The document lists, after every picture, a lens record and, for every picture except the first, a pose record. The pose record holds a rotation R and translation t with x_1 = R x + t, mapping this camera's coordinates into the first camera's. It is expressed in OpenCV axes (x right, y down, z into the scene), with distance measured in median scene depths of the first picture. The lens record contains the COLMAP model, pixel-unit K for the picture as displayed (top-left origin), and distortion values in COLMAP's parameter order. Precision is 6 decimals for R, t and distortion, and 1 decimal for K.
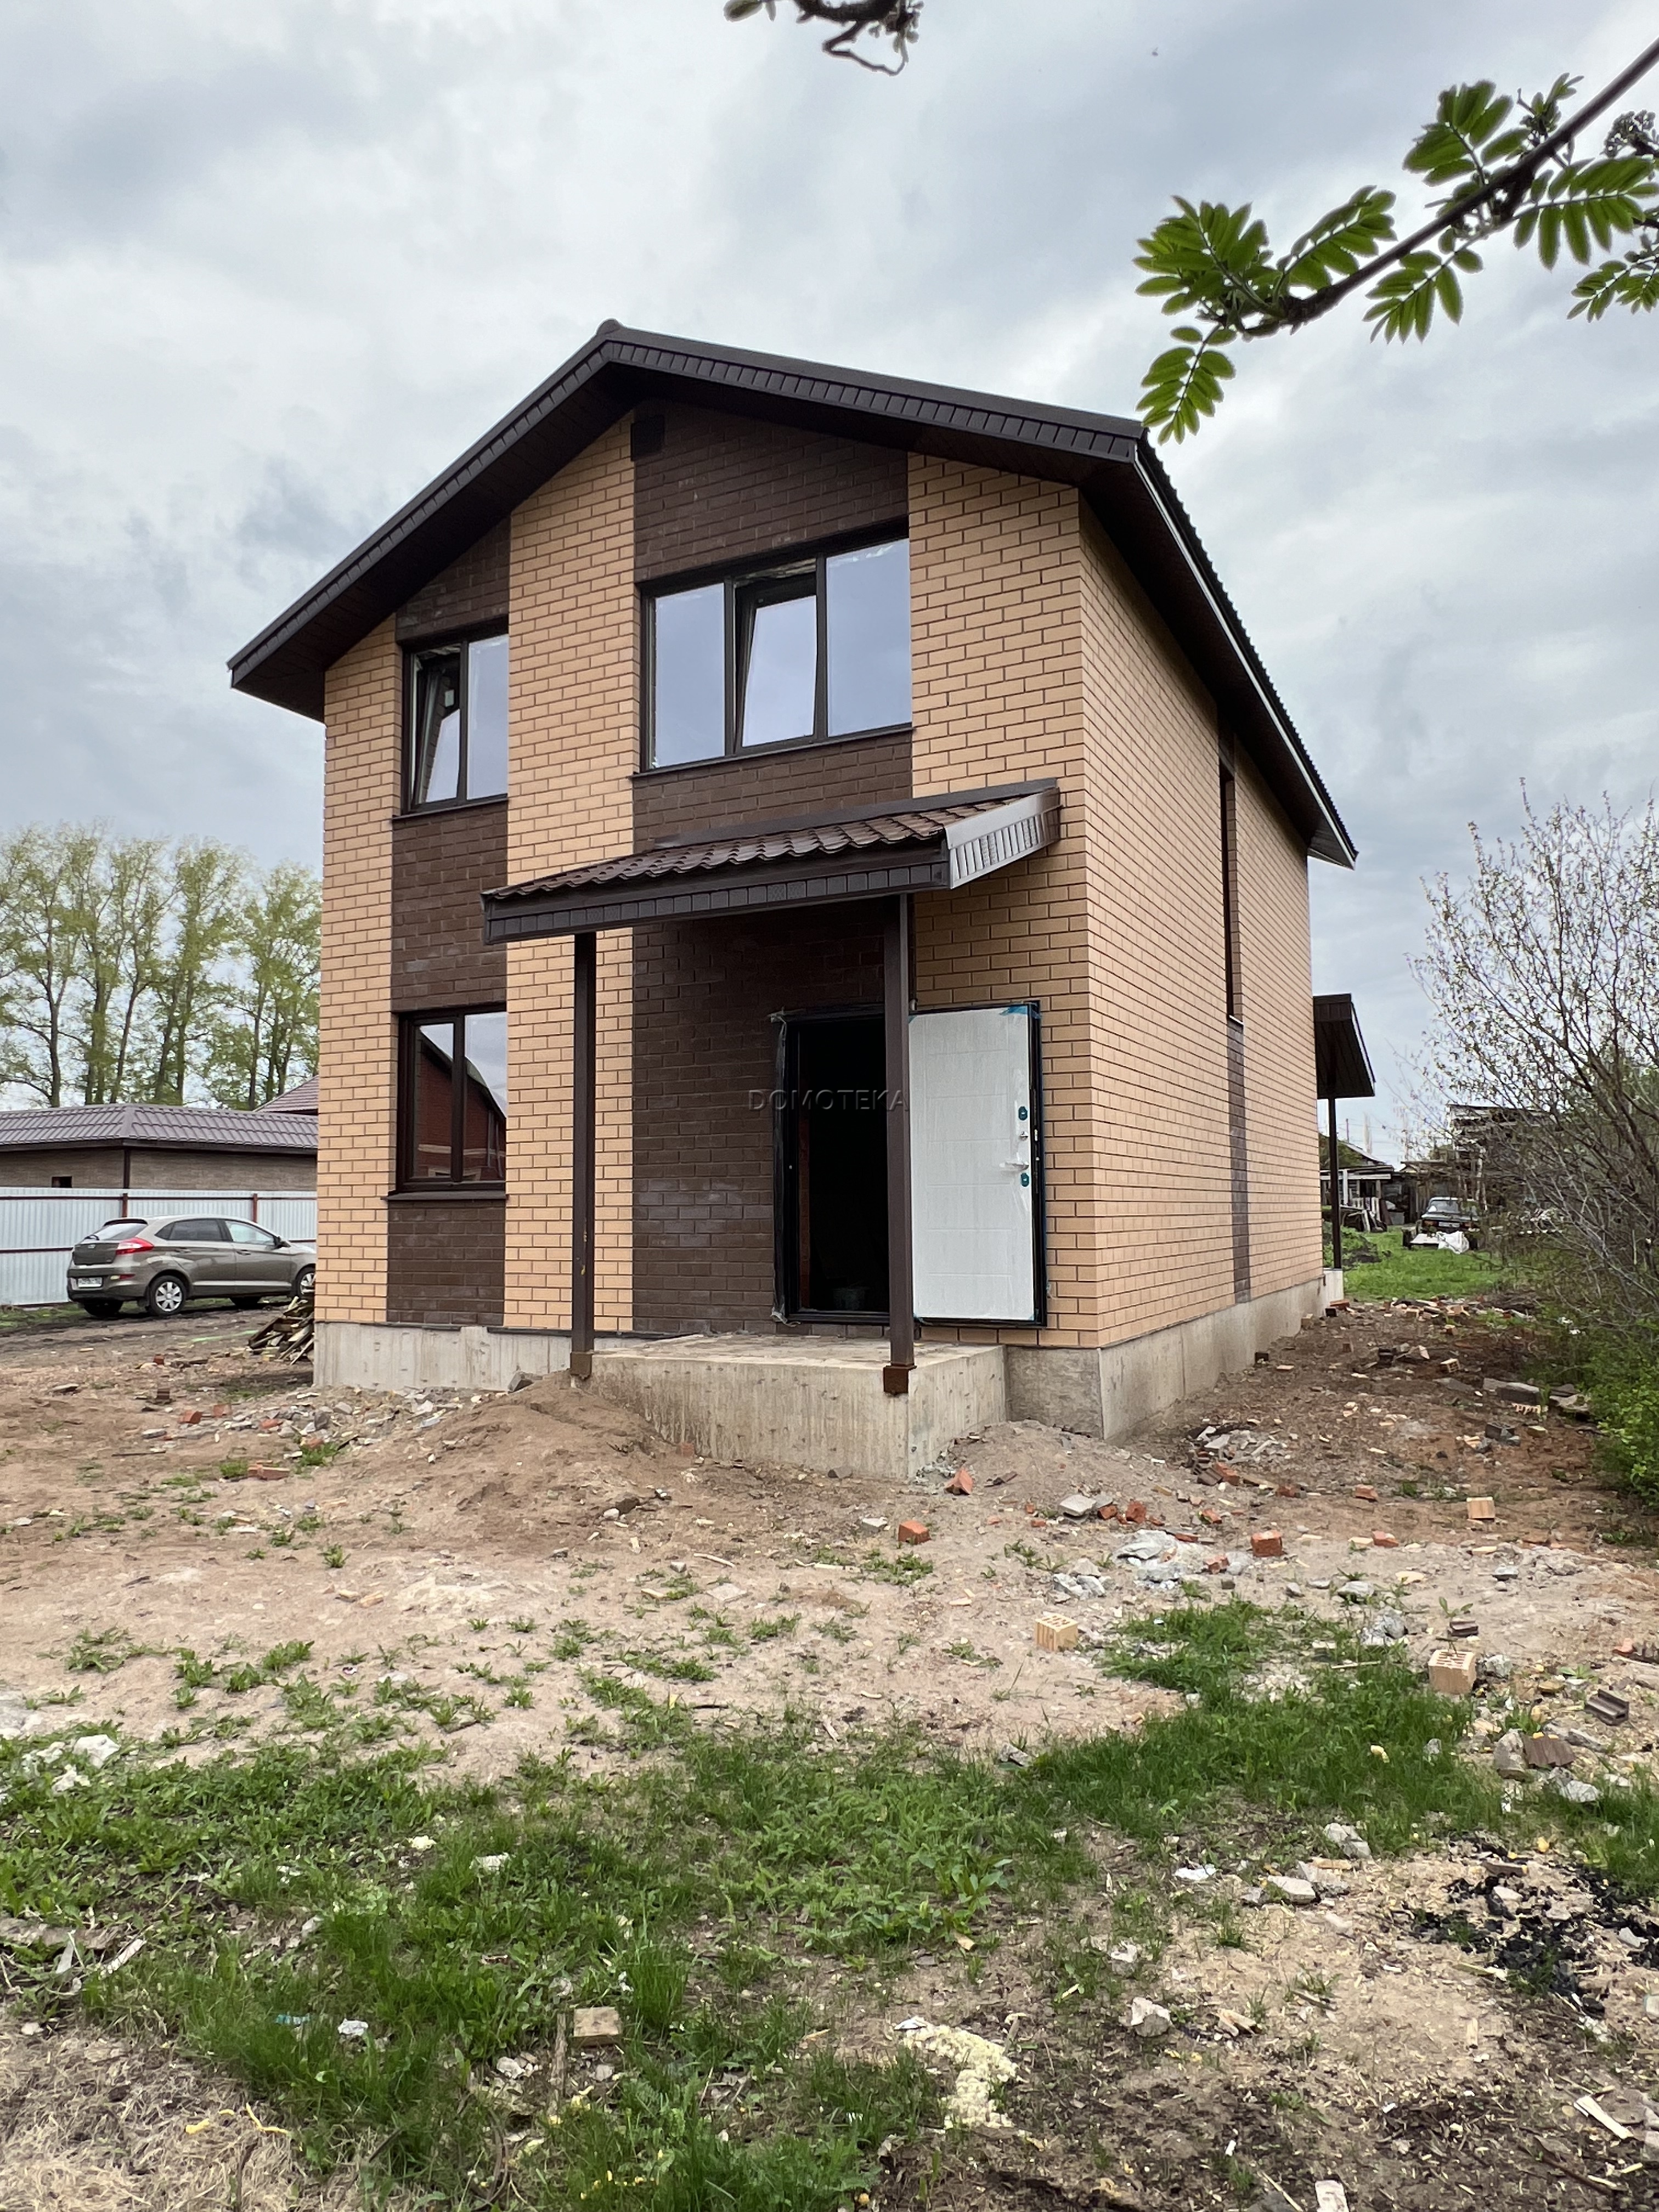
lens RADIAL K [[1364.4, 0, 835.1], [0, 1364.4, 1110.1], [0, 0, 1]] dist [0.001582, -0.001747]
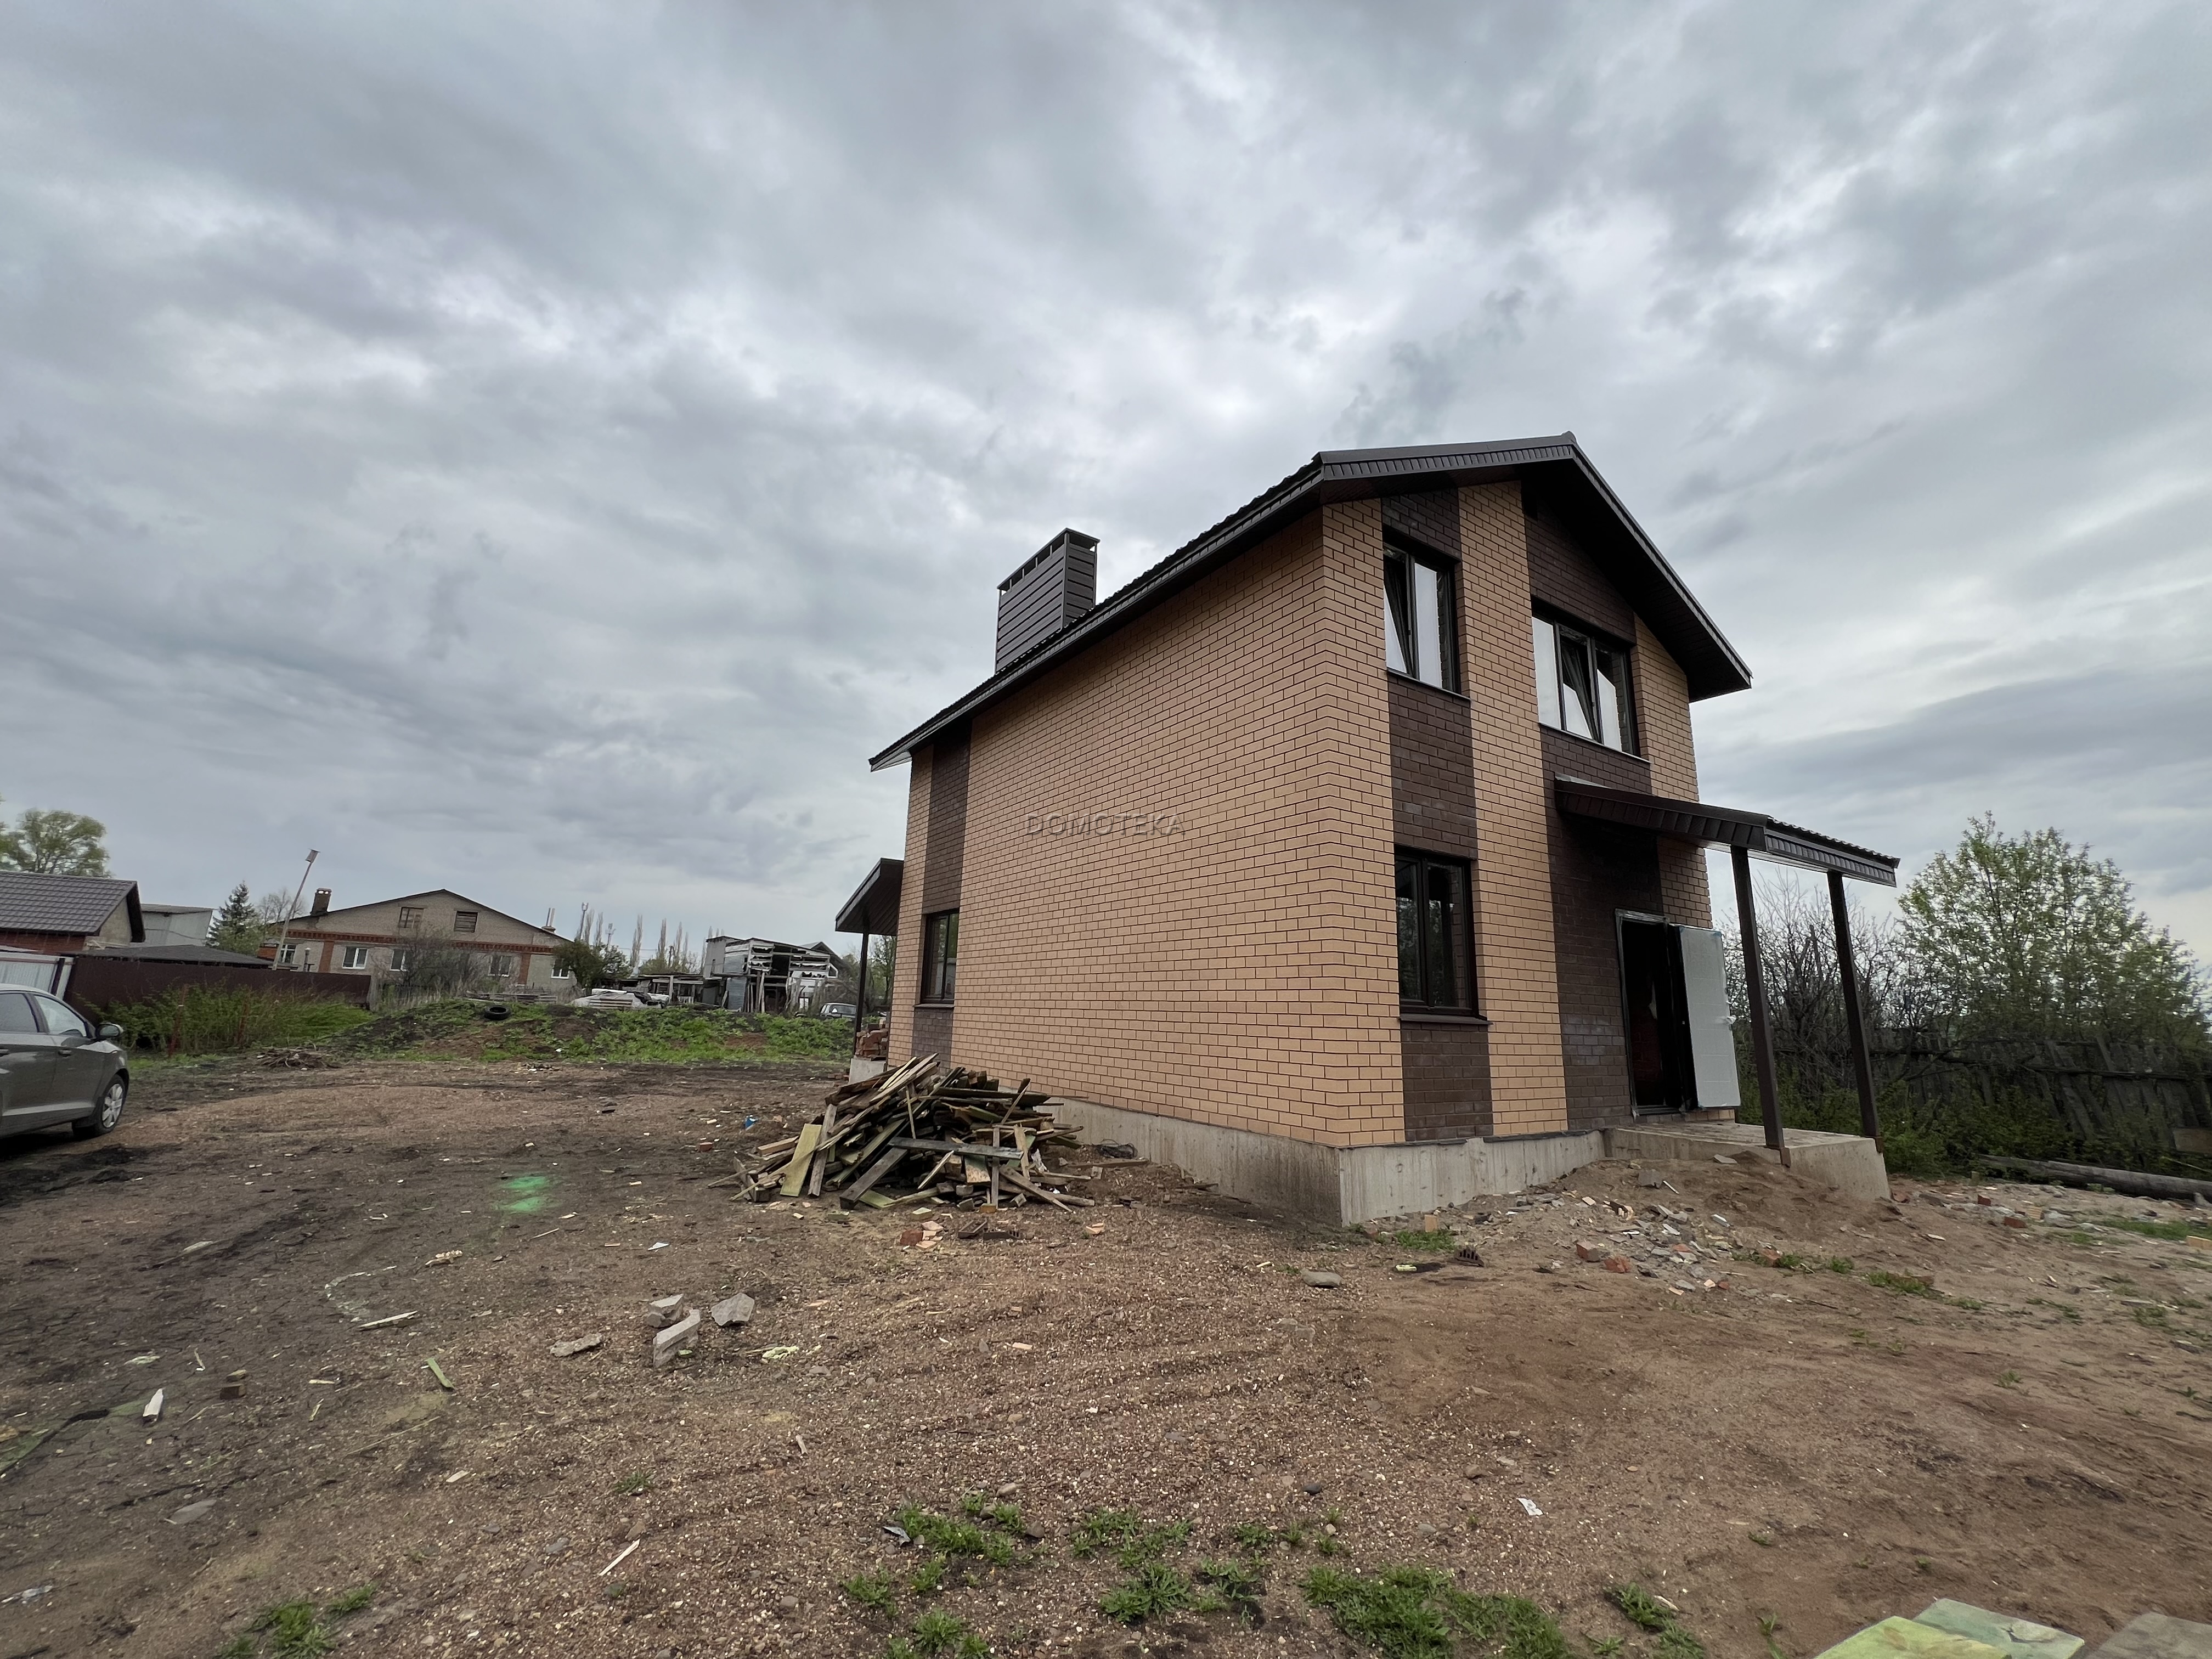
lens RADIAL K [[892.1, 0, 1094.3], [0, 892.1, 827.3], [0, 0, 1]] dist [-0.001494, -0.000014]
pose [[0.515059, 0.201627, 0.833103, -1.117268], [-0.100503, 0.979442, -0.174909, 0.067832], [-0.851242, 0.006360, 0.524735, 0.893962]]
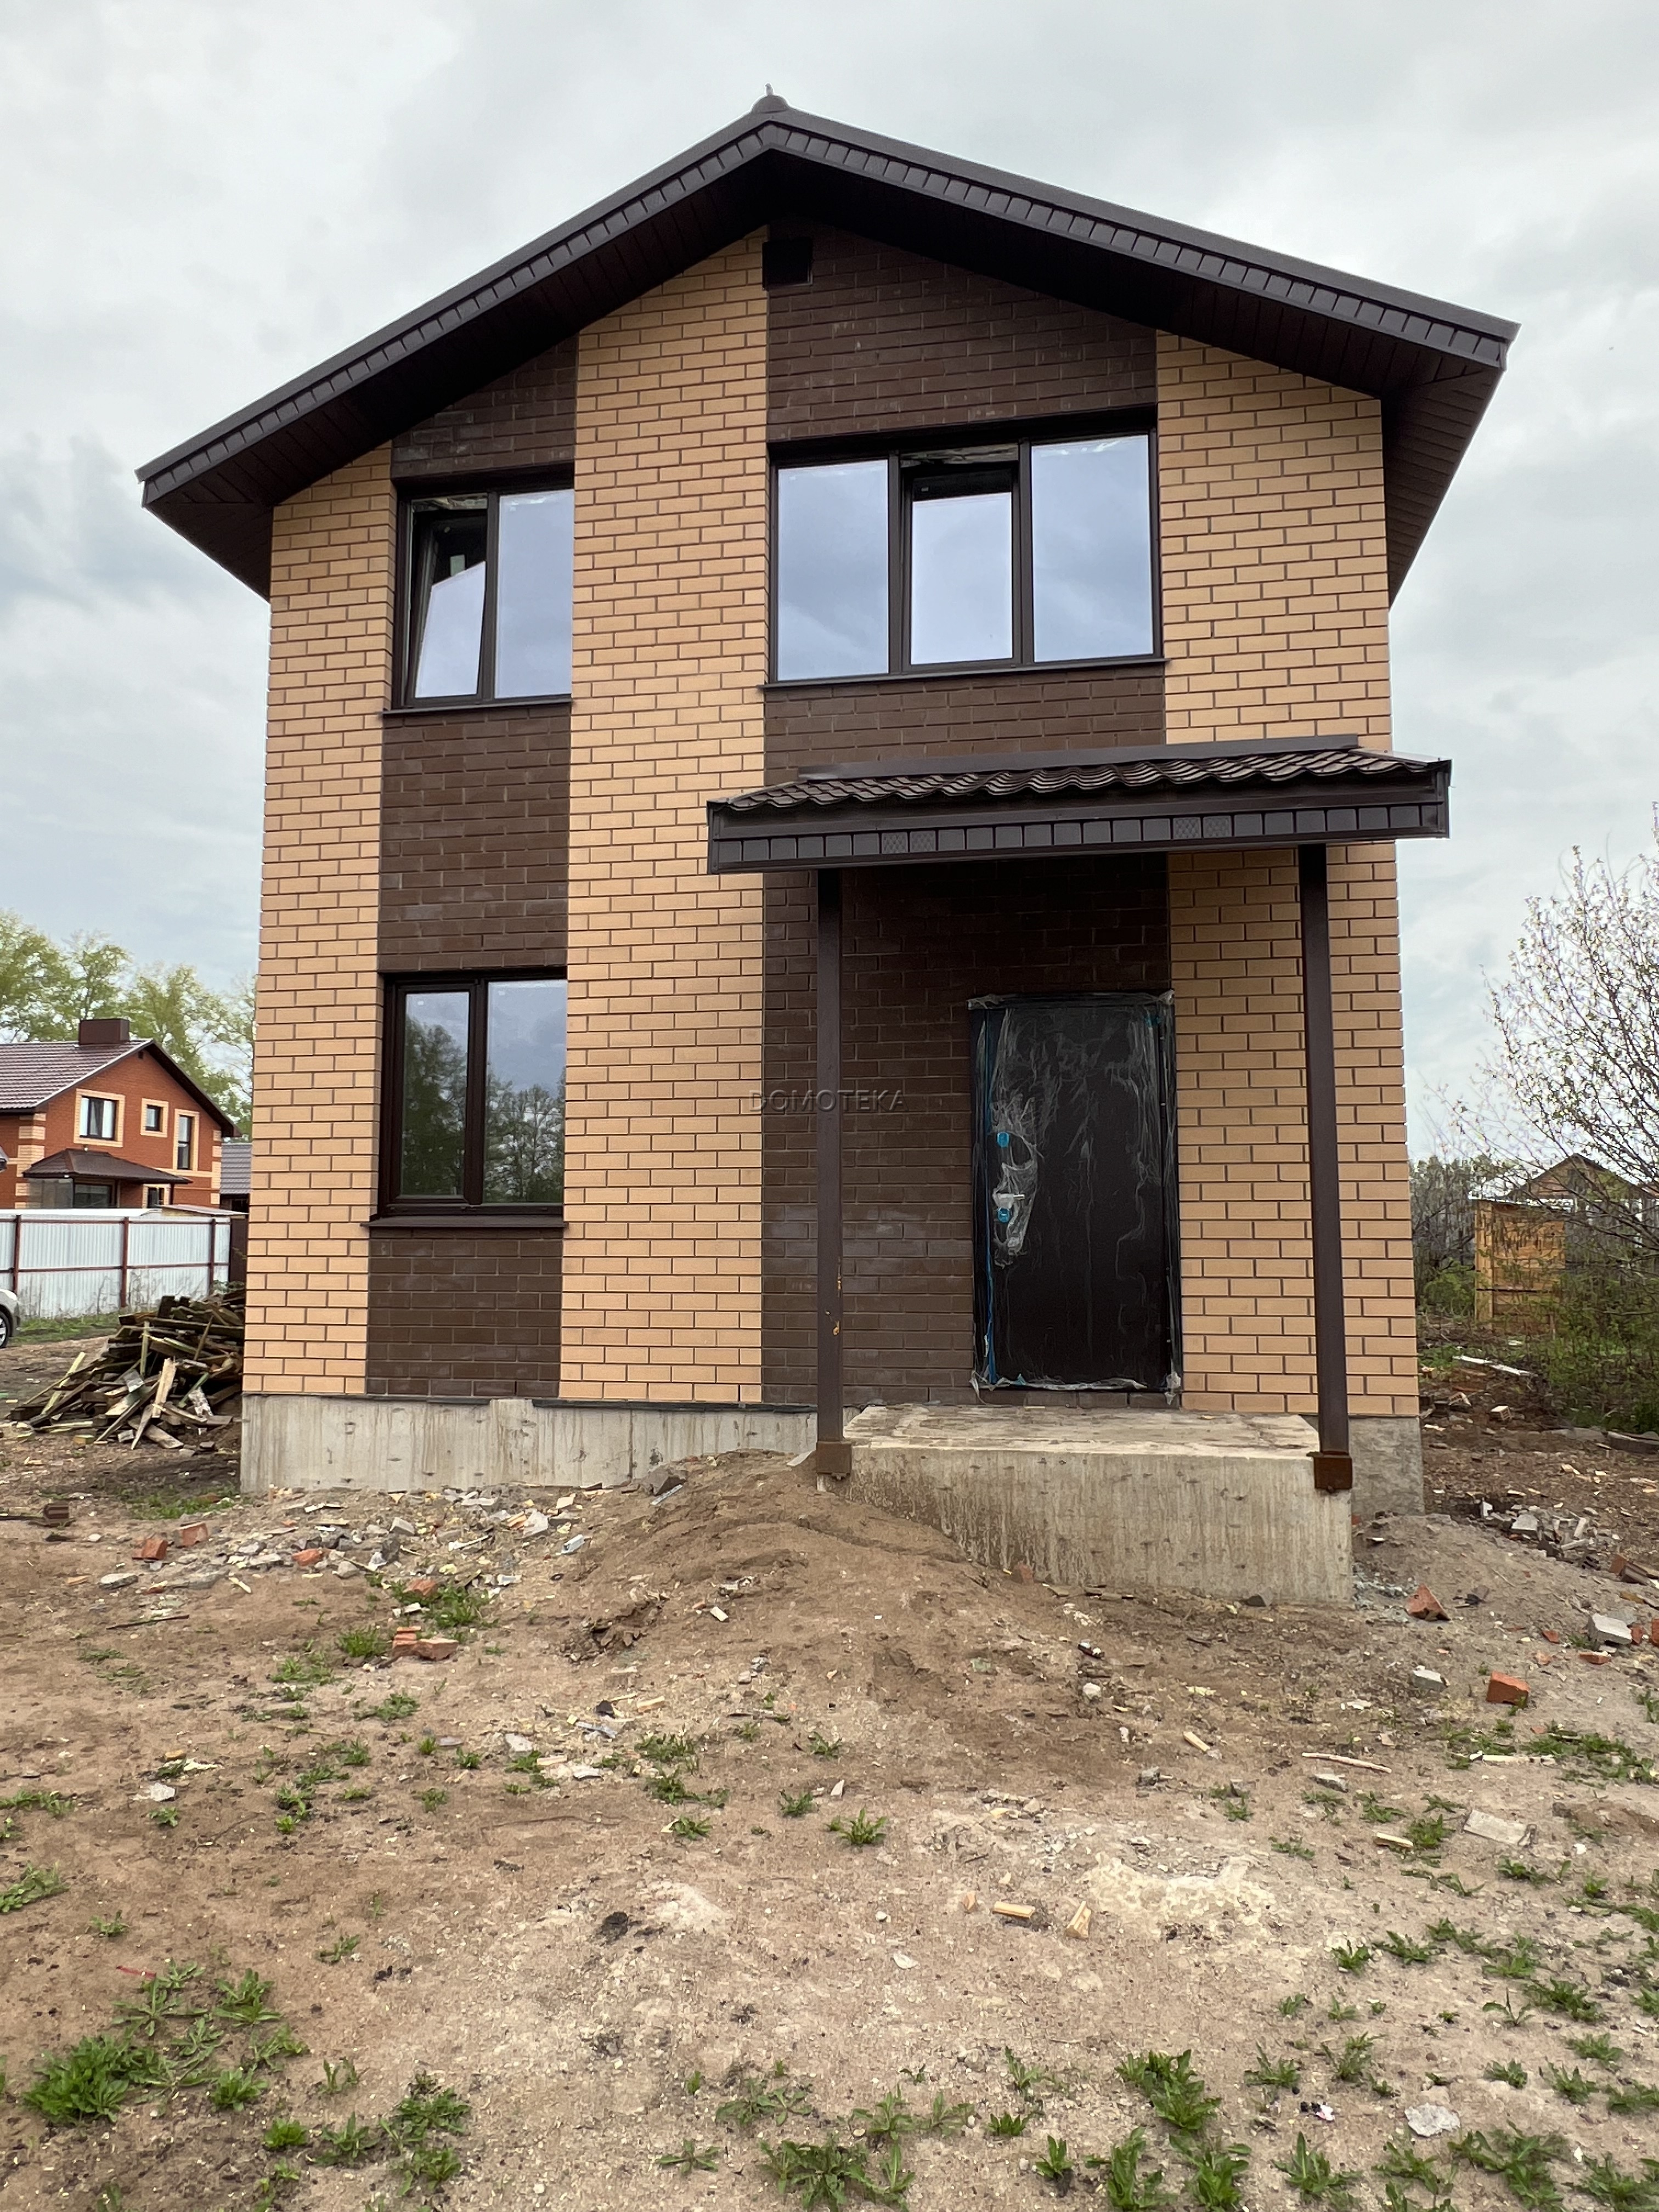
lens RADIAL K [[1364.4, 0, 823.3], [0, 1364.4, 1120.1], [0, 0, 1]] dist [0.001582, -0.001747]
pose [[0.960103, 0.034409, 0.277523, -0.318470], [-0.029897, 0.999343, -0.020475, 0.017289], [-0.278045, 0.011361, 0.960501, 0.241903]]
